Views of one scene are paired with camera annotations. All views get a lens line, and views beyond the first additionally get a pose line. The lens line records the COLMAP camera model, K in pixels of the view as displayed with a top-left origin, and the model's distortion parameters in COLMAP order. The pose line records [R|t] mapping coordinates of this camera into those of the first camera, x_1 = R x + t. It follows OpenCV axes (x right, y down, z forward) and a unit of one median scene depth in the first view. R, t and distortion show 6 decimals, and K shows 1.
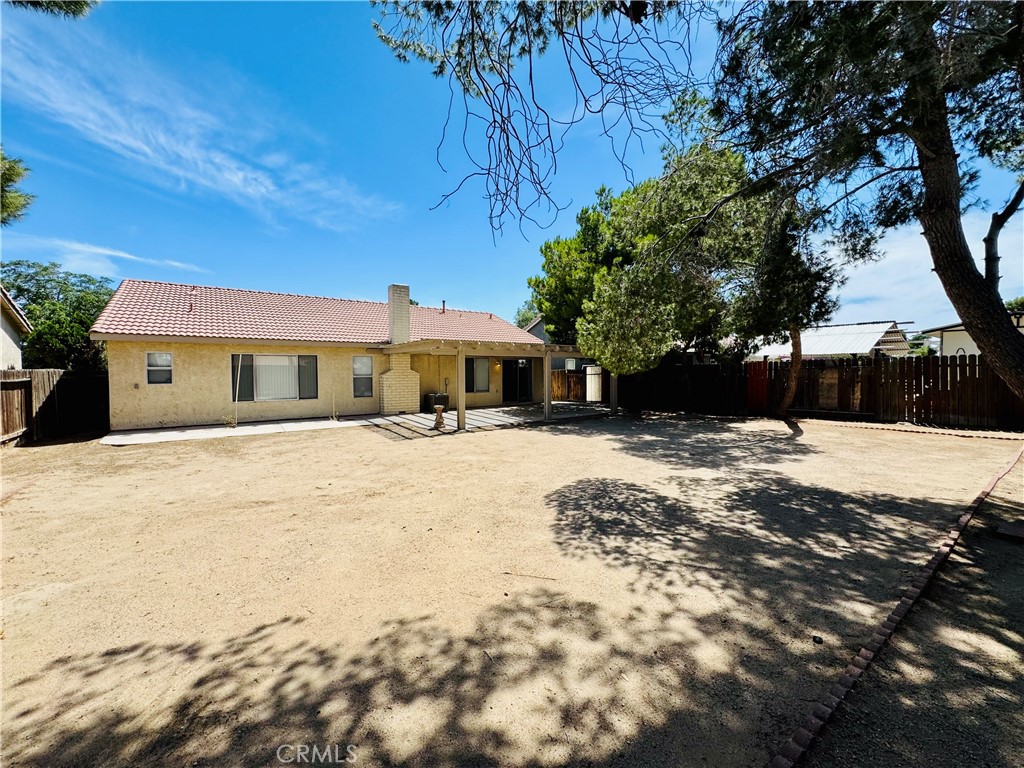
lens RADIAL K [[410.0, 0, 509.7], [0, 410.0, 379.9], [0, 0, 1]] dist [-0.006954, 0.001656]
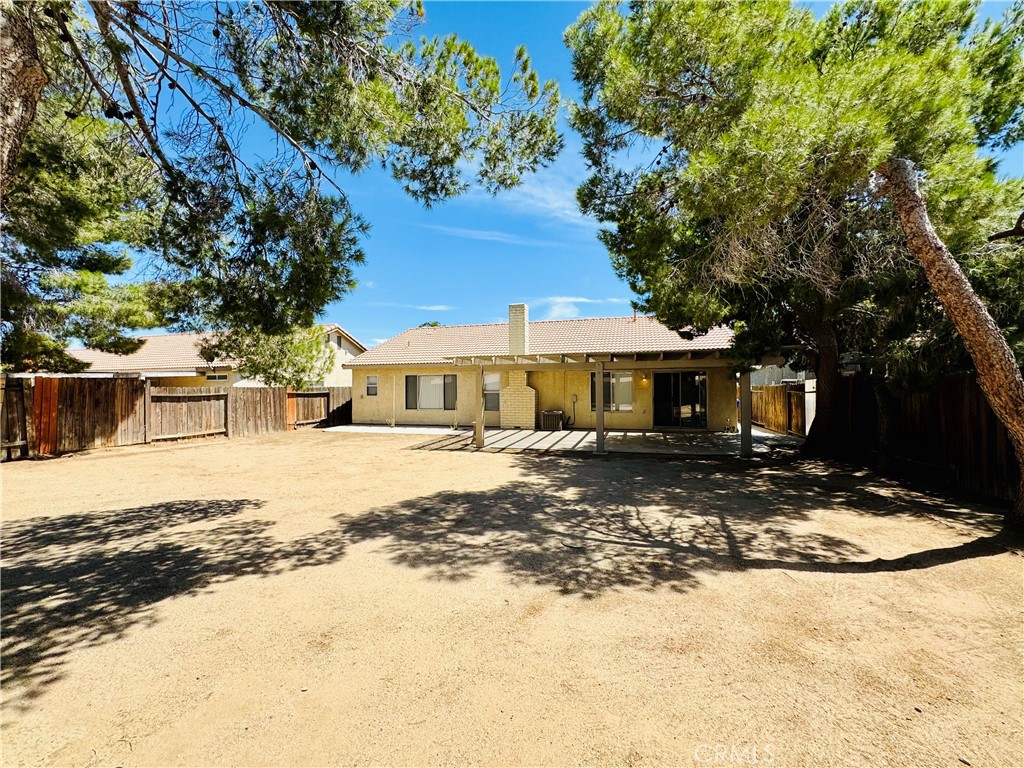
lens RADIAL K [[410.0, 0, 510.5], [0, 410.0, 385.4], [0, 0, 1]] dist [-0.006954, 0.001656]
pose [[0.607089, 0.002447, -0.794630, 0.691563], [-0.014023, 0.999873, -0.007635, -0.024231], [0.794510, 0.015779, 0.607046, 0.449711]]
